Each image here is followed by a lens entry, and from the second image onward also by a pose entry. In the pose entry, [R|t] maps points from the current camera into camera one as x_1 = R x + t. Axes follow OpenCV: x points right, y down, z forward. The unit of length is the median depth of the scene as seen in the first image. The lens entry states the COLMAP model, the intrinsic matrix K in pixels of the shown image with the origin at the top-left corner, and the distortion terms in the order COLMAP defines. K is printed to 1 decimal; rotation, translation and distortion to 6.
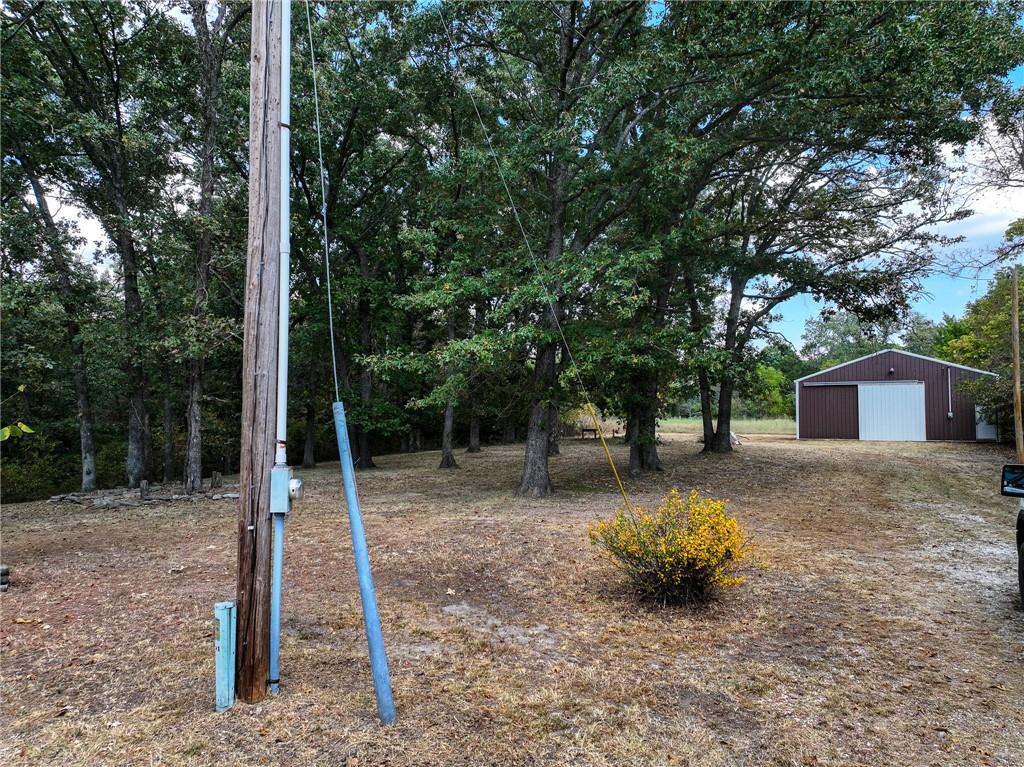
lens RADIAL K [[748.0, 0, 510.3], [0, 748.0, 402.7], [0, 0, 1]] dist [0.058064, 0.000730]
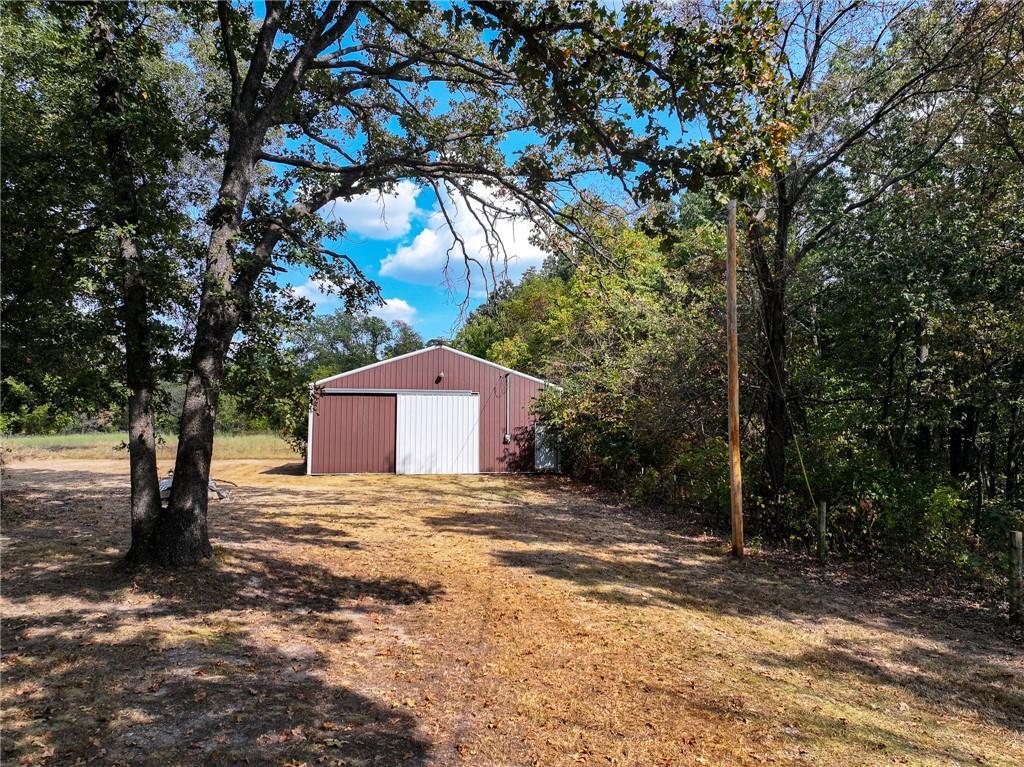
lens RADIAL K [[748.0, 0, 510.3], [0, 748.0, 402.7], [0, 0, 1]] dist [0.058064, 0.000730]
pose [[0.778366, 0.034537, 0.626861, 0.112030], [-0.025781, 0.999402, -0.023050, -0.002323], [-0.627282, 0.001780, 0.778790, 0.408834]]
